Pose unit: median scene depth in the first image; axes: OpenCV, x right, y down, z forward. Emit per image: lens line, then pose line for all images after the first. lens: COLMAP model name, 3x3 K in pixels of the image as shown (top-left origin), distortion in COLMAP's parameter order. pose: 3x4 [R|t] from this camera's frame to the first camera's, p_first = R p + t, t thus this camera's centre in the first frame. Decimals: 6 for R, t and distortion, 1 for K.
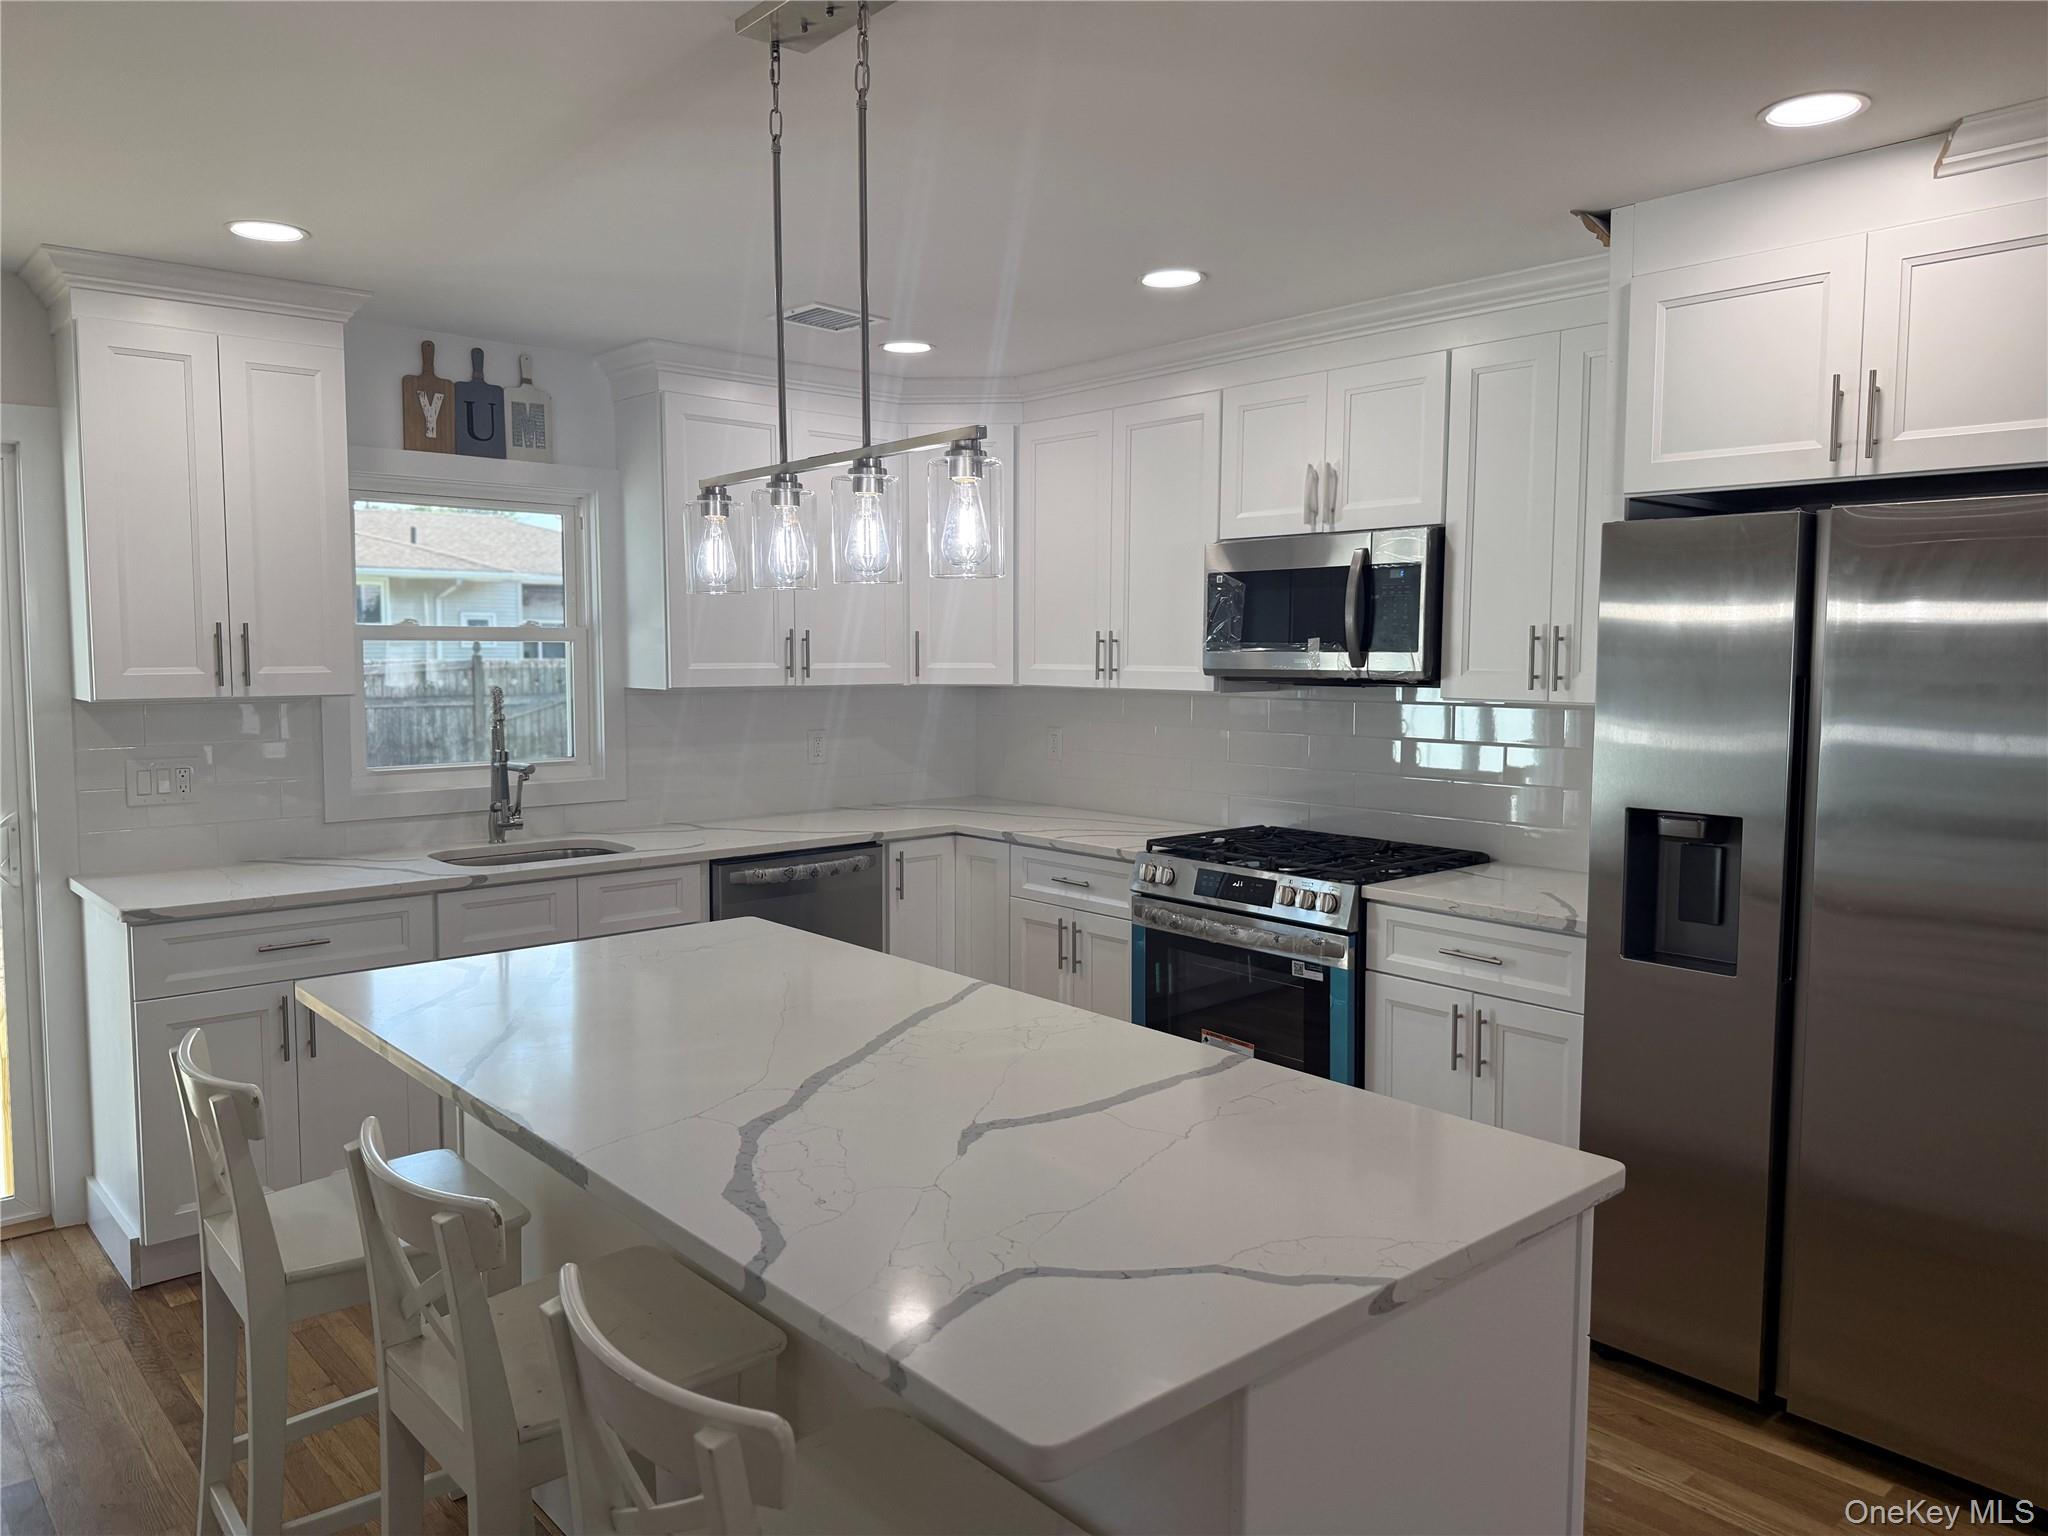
lens RADIAL K [[1441.4, 0, 1014.2], [0, 1441.4, 771.5], [0, 0, 1]] dist [0.161154, -0.331081]
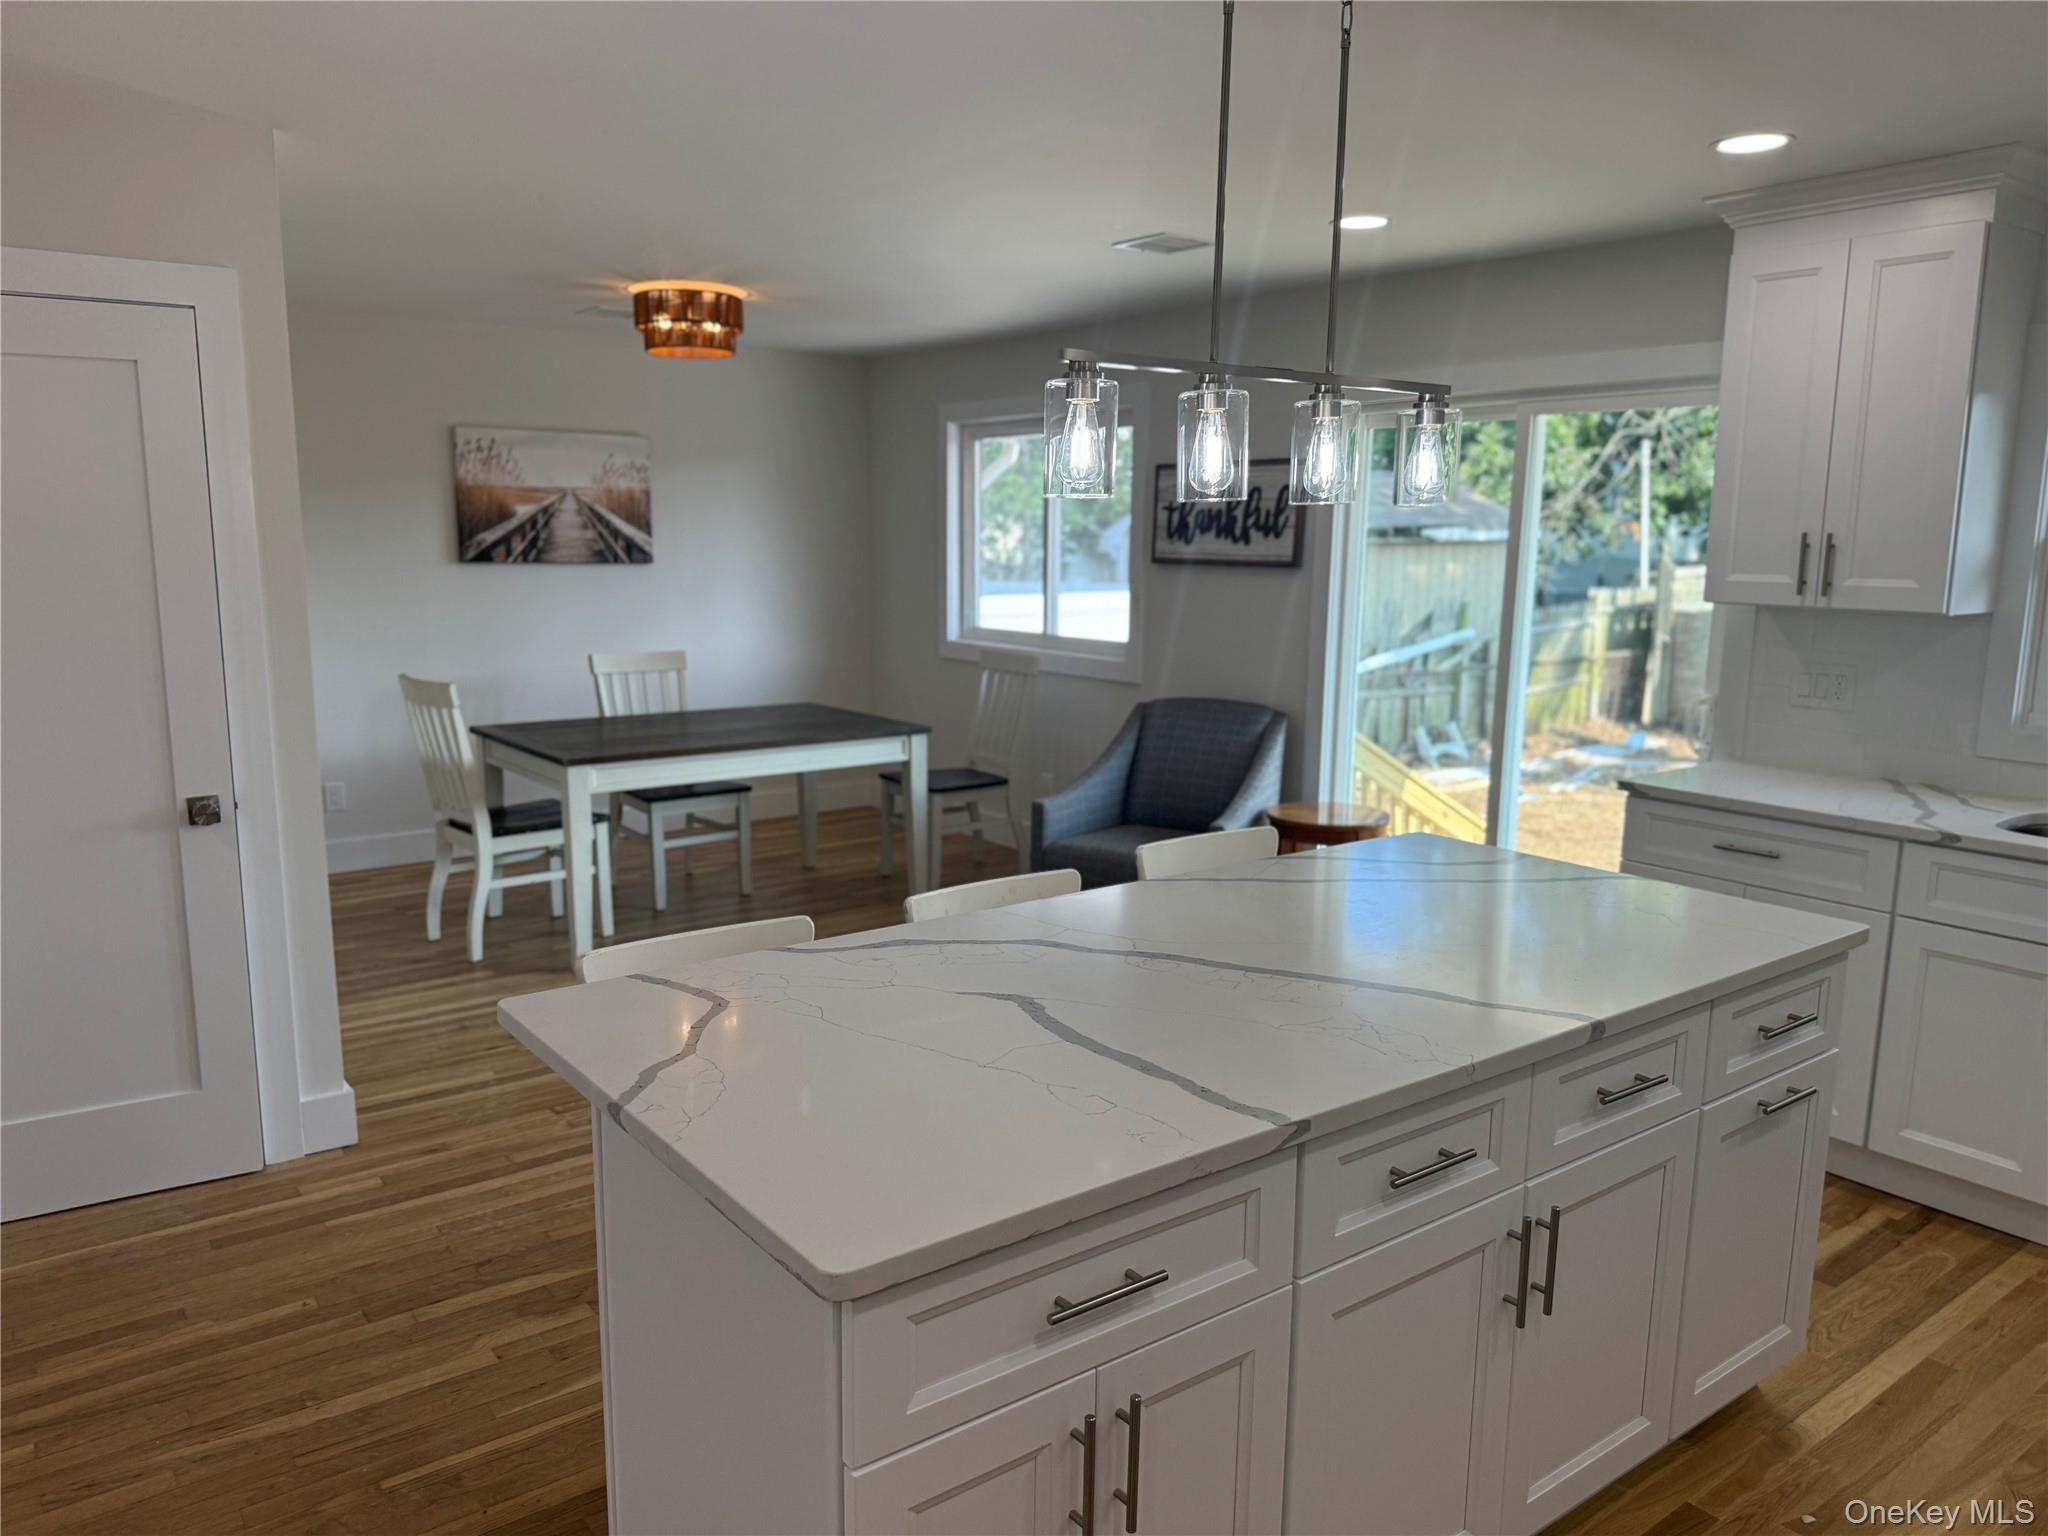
lens RADIAL K [[1441.4, 0, 1014.2], [0, 1441.4, 771.5], [0, 0, 1]] dist [0.161154, -0.331081]
pose [[-0.087848, 0.161659, -0.982929, 1.017953], [-0.096759, 0.980693, 0.169939, -0.111202], [0.991423, 0.110036, -0.070510, 1.034729]]
